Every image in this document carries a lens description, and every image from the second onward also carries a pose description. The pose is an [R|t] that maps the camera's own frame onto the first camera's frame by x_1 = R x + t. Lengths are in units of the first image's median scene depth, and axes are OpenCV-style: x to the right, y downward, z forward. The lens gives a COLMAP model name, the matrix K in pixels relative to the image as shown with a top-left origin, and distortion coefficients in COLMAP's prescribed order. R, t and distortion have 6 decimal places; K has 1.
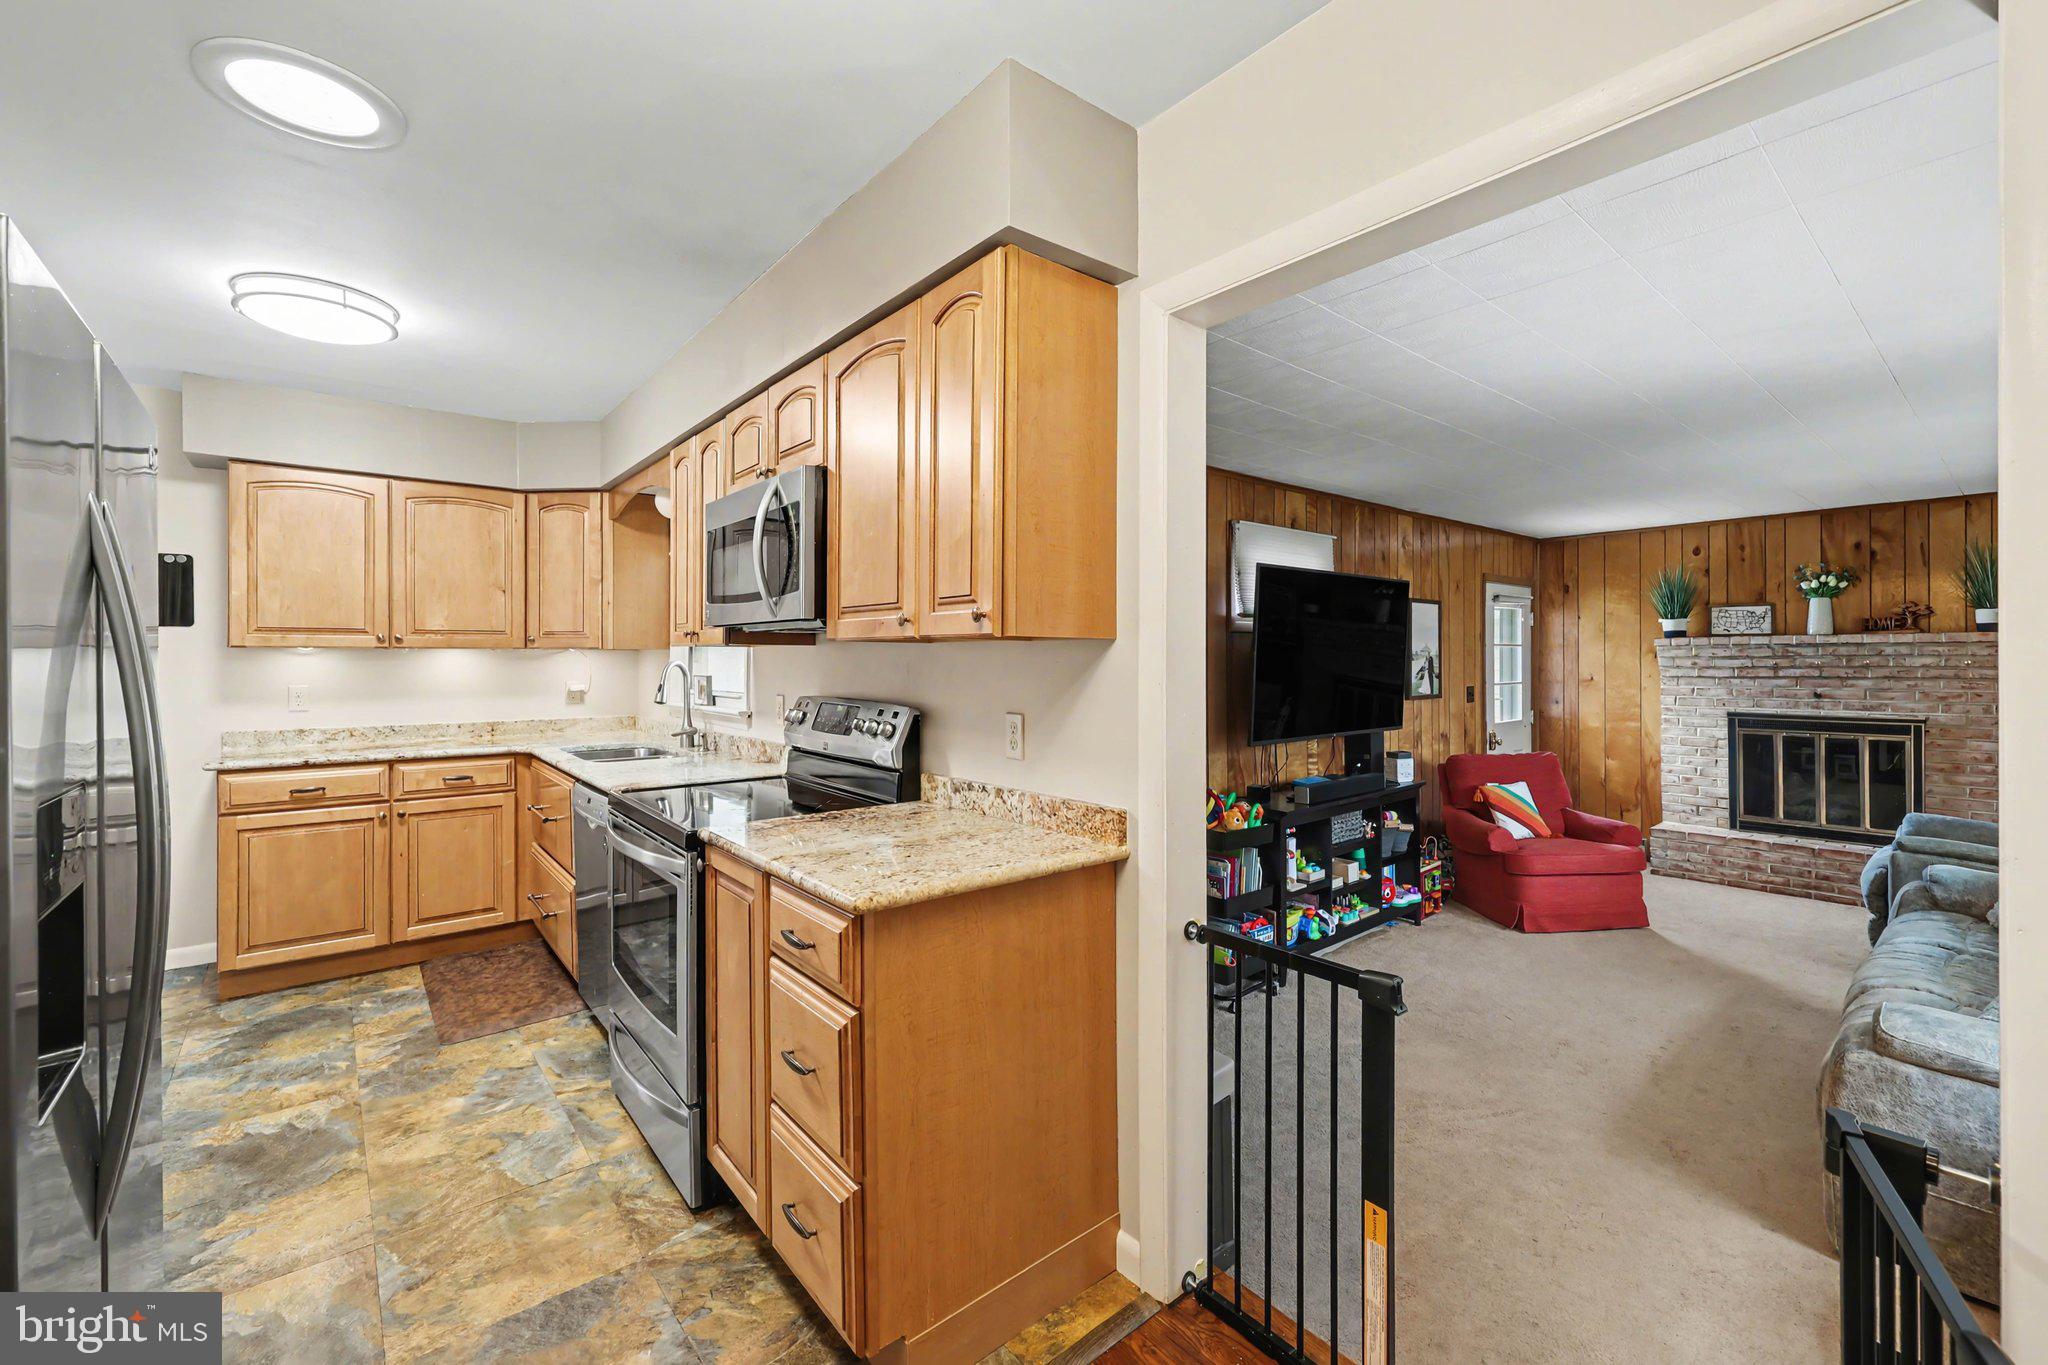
lens RADIAL K [[867.5, 0, 1034.0], [0, 867.5, 661.6], [0, 0, 1]] dist [-0.000198, 0.000028]
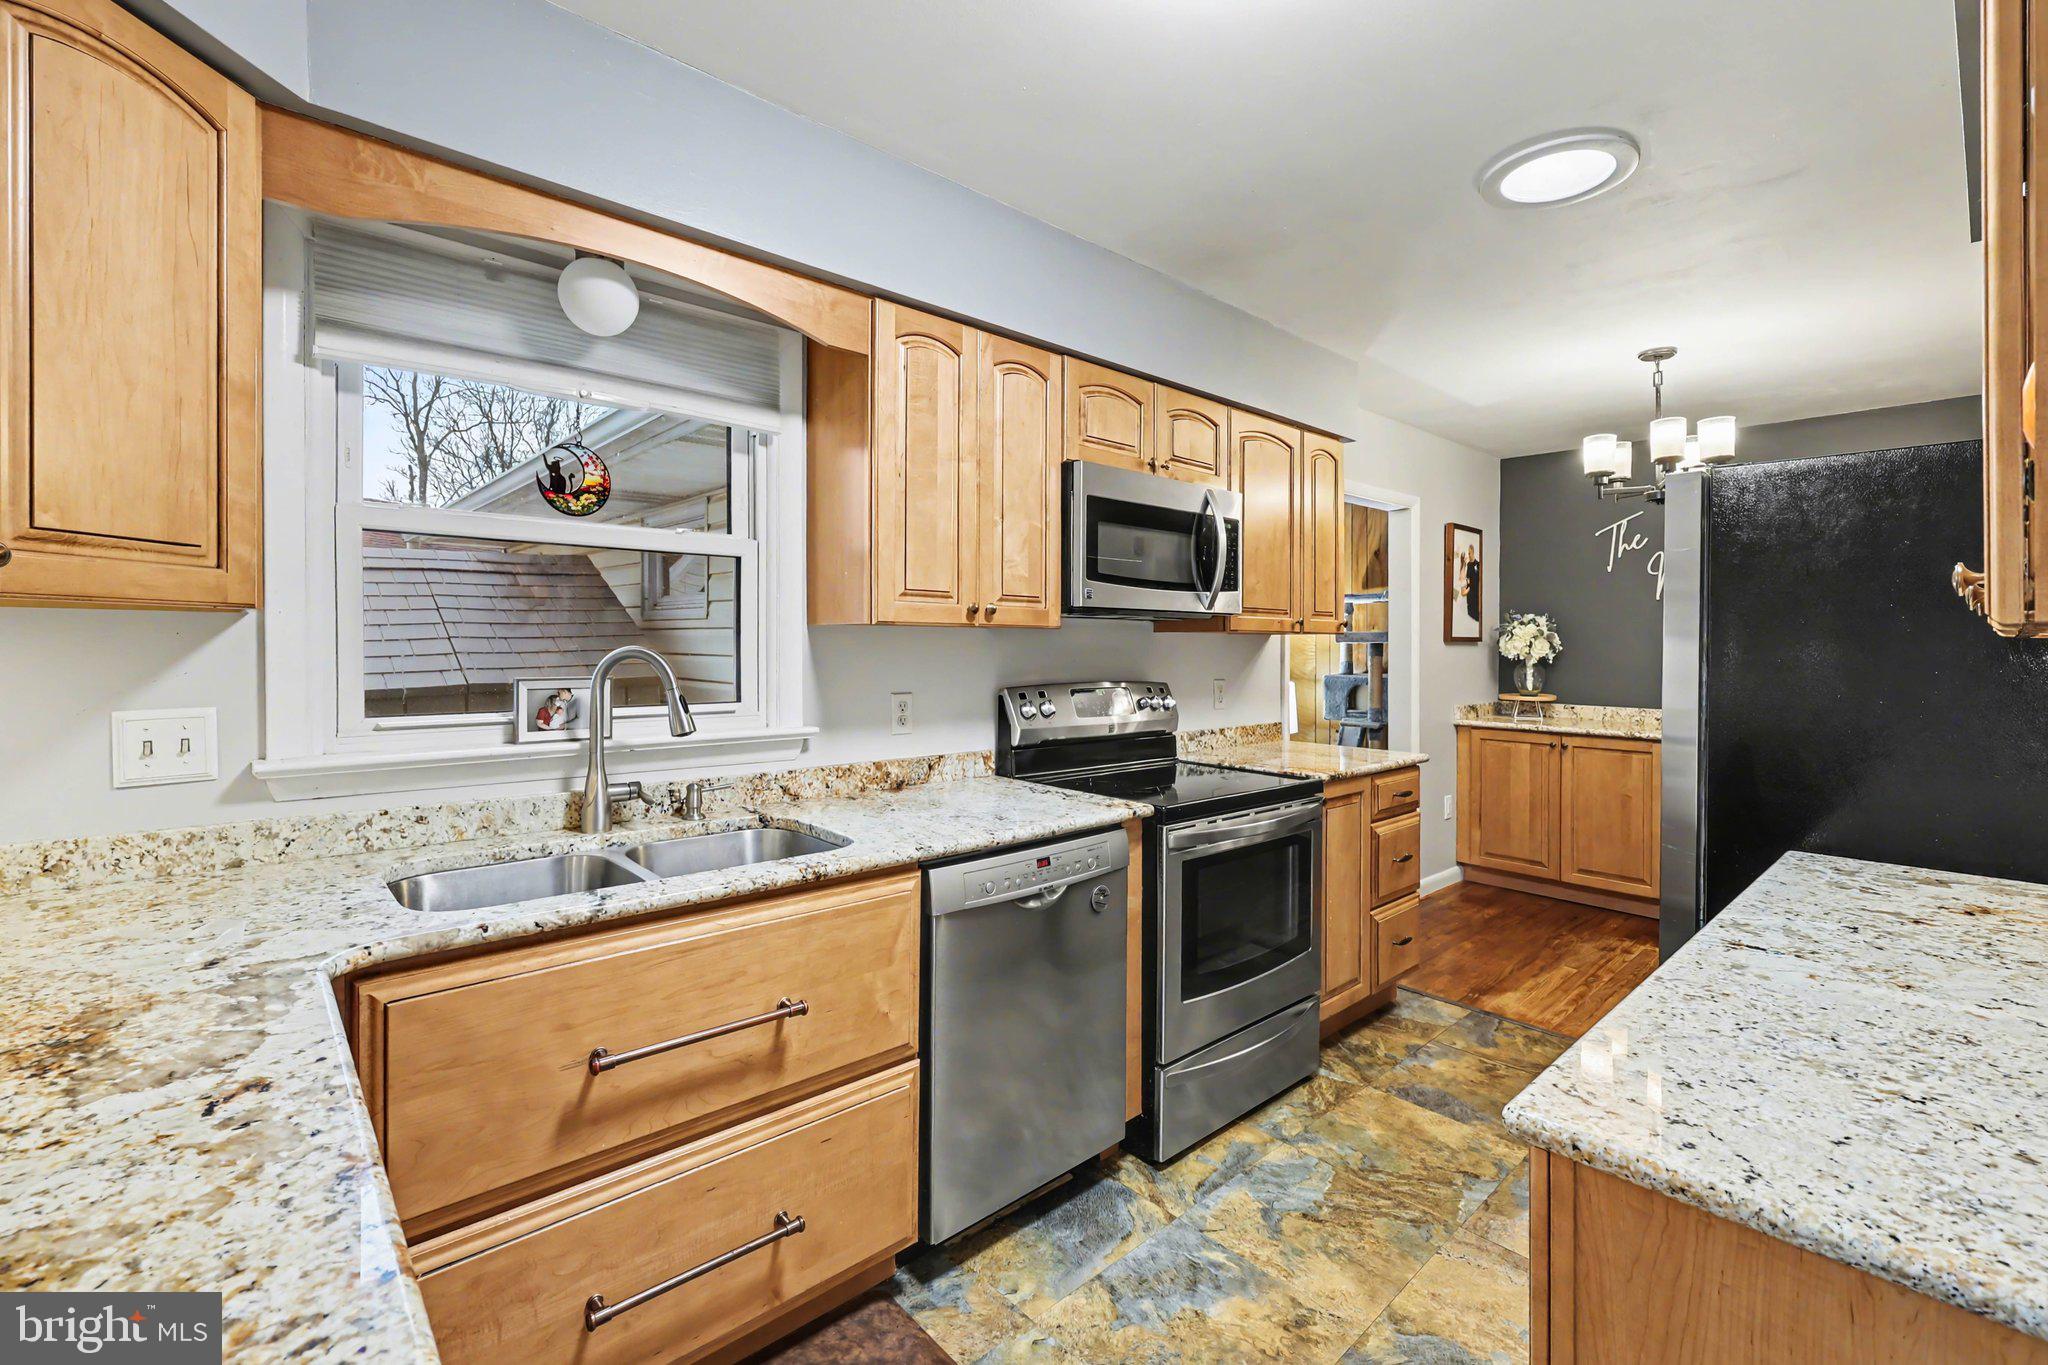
lens RADIAL K [[915.1, 0, 1034.0], [0, 915.1, 646.1], [0, 0, 1]] dist [-0.001034, -0.000174]
pose [[-0.070129, -0.001501, 0.997537, -0.832395], [-0.001002, 0.999998, 0.001434, -0.001909], [-0.997537, -0.000899, -0.070130, 0.732244]]
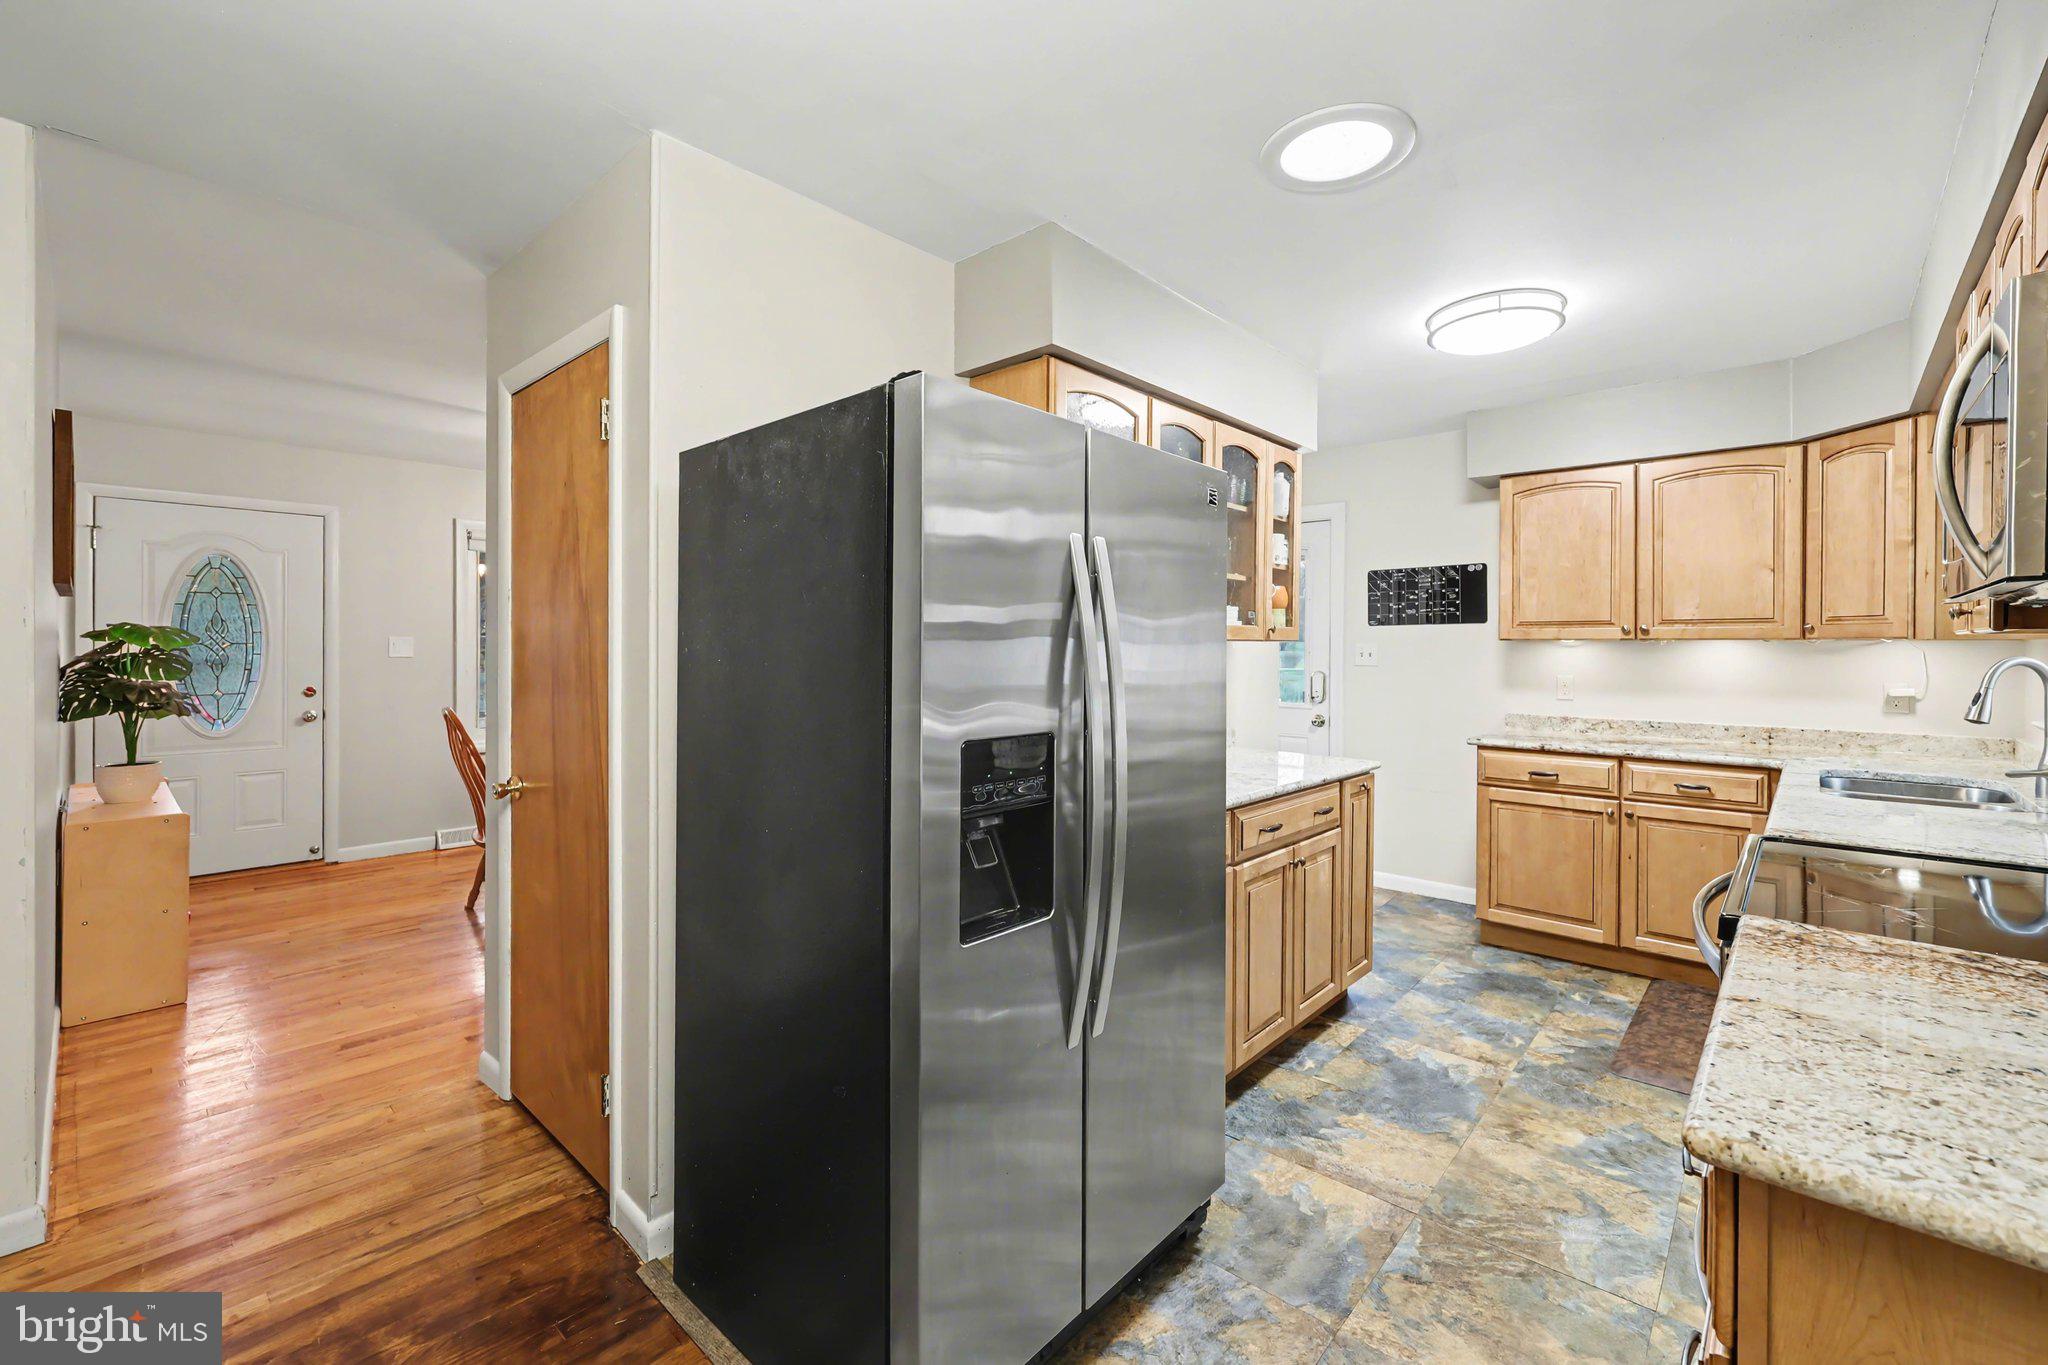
lens RADIAL K [[847.4, 0, 1025.9], [0, 847.4, 651.1], [0, 0, 1]] dist [0.000140, 0.000221]
pose [[0.147082, 0.005661, -0.989108, 0.078437], [-0.009543, 0.999945, 0.004304, -0.000657], [0.989078, 0.008805, 0.147128, 0.179357]]
